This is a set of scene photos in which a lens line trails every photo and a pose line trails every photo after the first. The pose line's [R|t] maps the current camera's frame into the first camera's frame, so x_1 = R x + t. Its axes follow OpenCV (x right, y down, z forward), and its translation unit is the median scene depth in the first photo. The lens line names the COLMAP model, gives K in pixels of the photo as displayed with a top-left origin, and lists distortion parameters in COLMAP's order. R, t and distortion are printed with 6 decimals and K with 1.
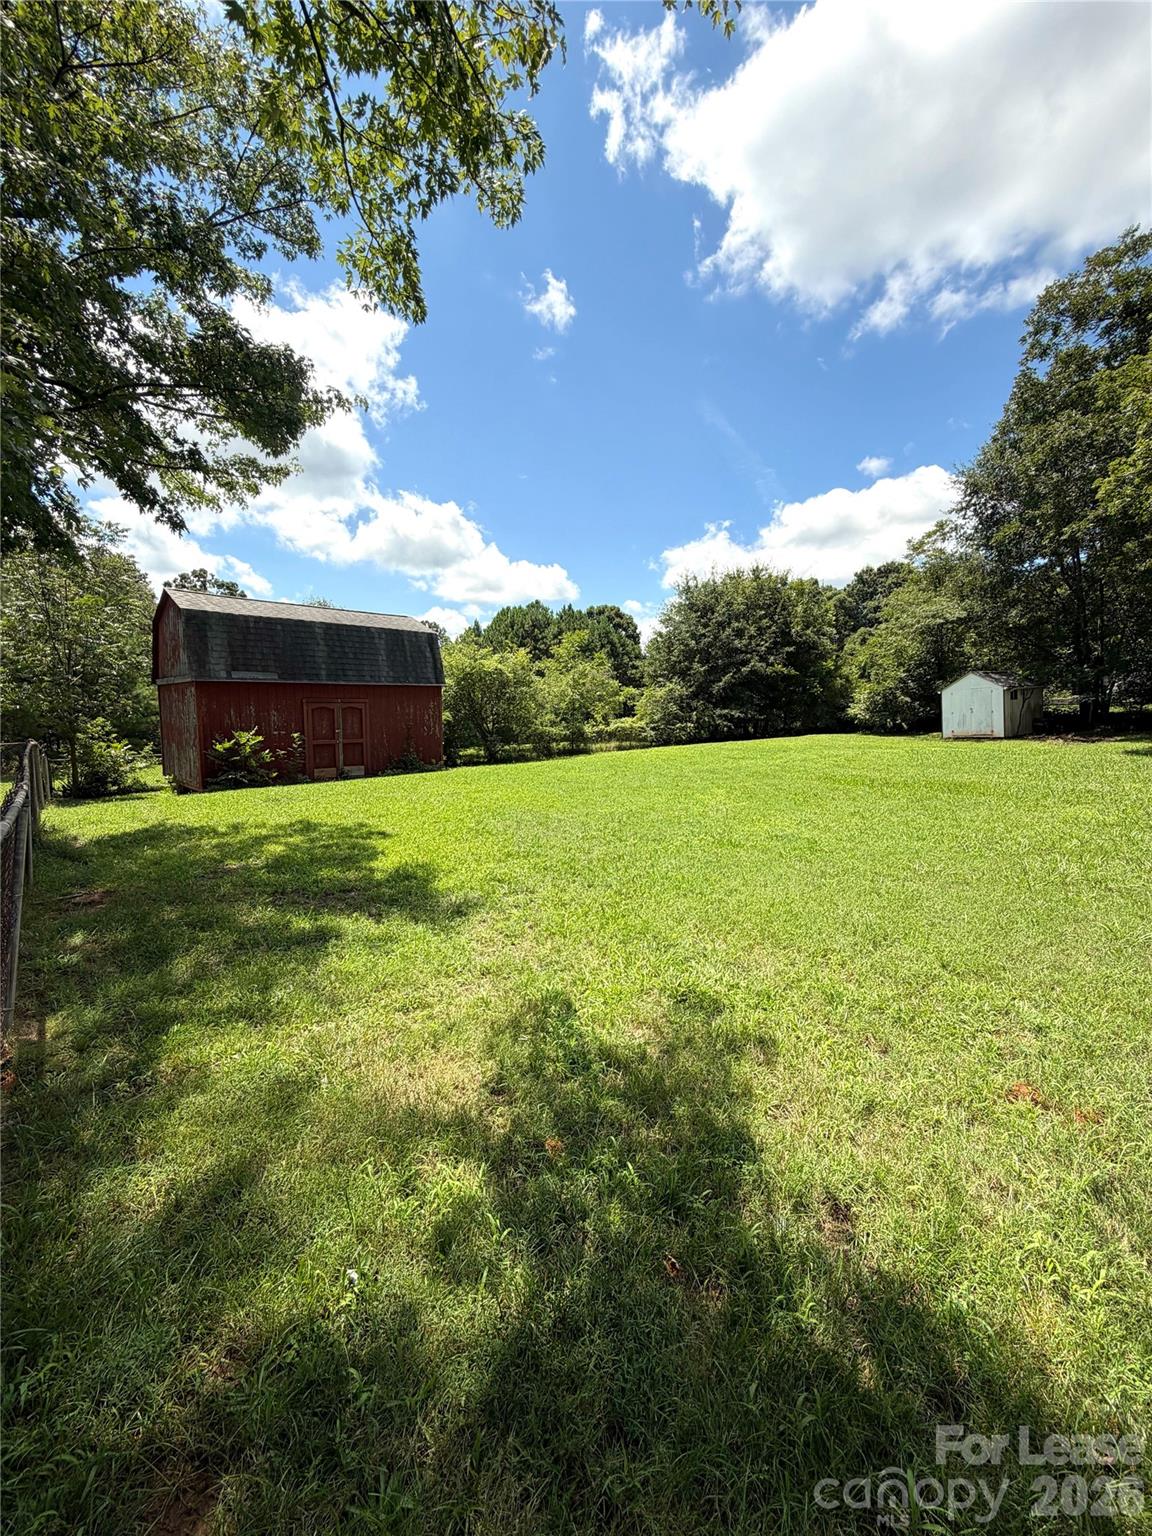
lens RADIAL K [[610.9, 0, 573.4], [0, 610.9, 763.2], [0, 0, 1]] dist [-0.001669, -0.000087]
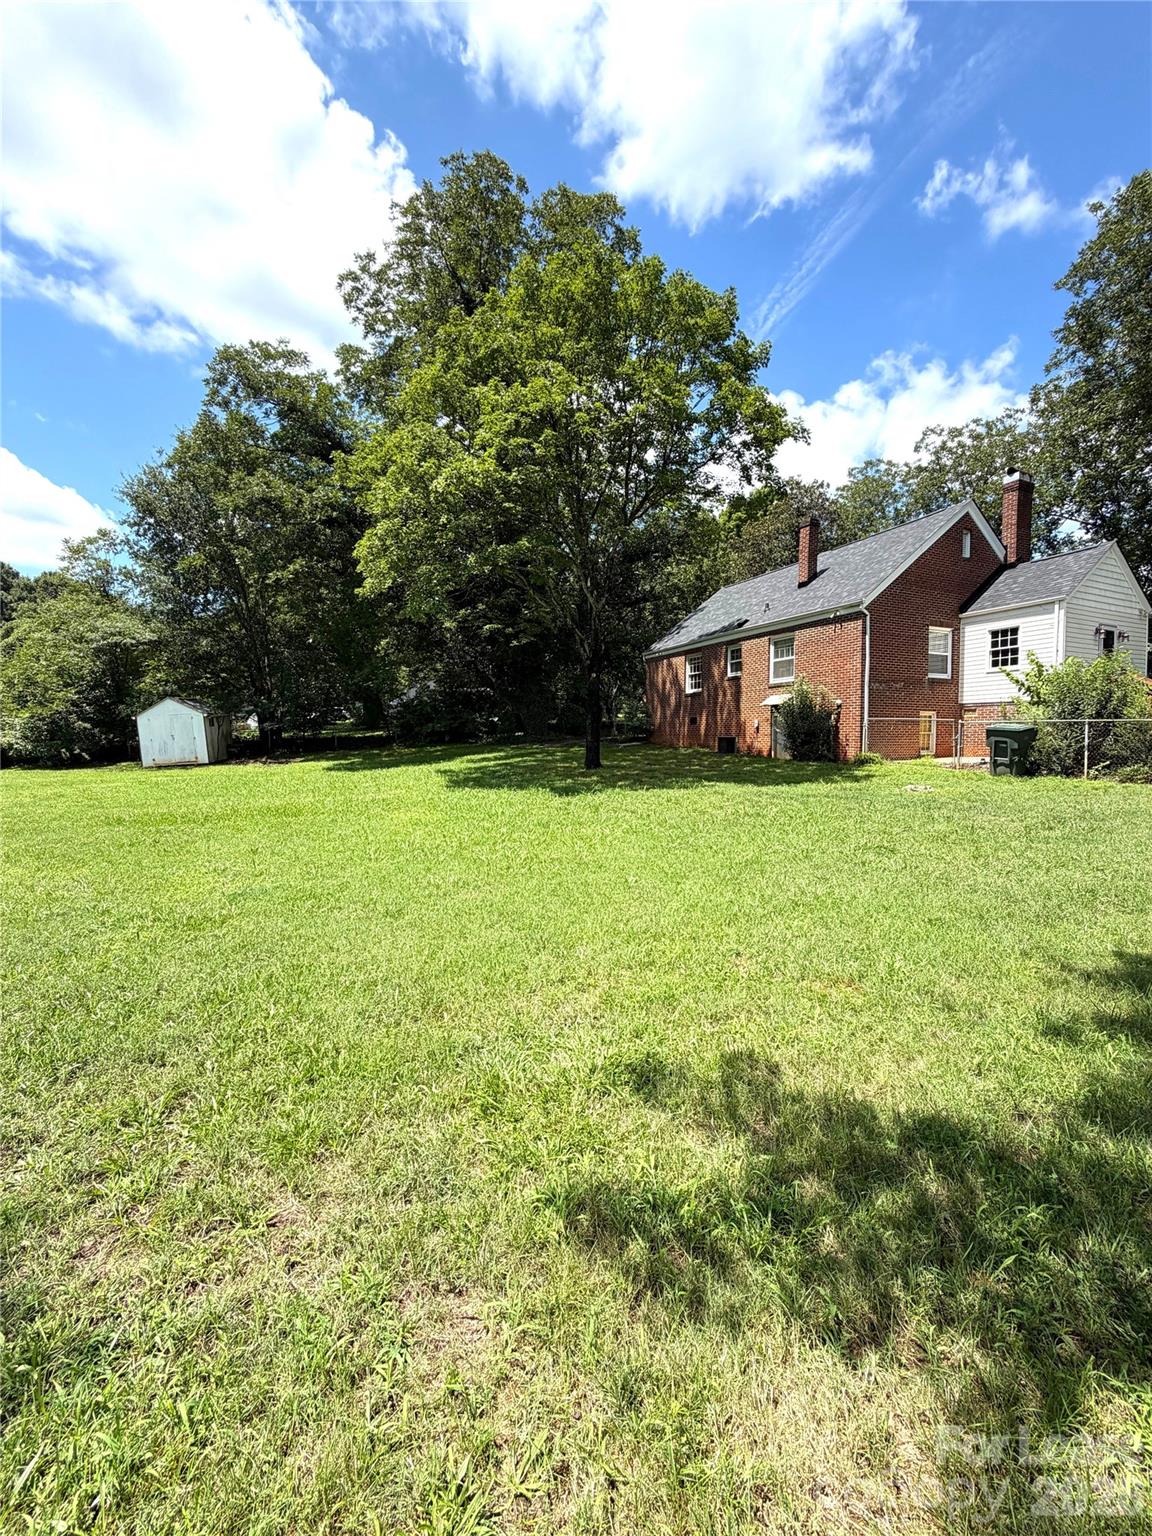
lens RADIAL K [[610.9, 0, 574.7], [0, 610.9, 774.5], [0, 0, 1]] dist [-0.001669, -0.000087]
pose [[0.313269, -0.069796, 0.947096, -0.069047], [0.093438, 0.994722, 0.042400, -0.008993], [-0.945056, 0.075212, 0.318137, 0.089973]]
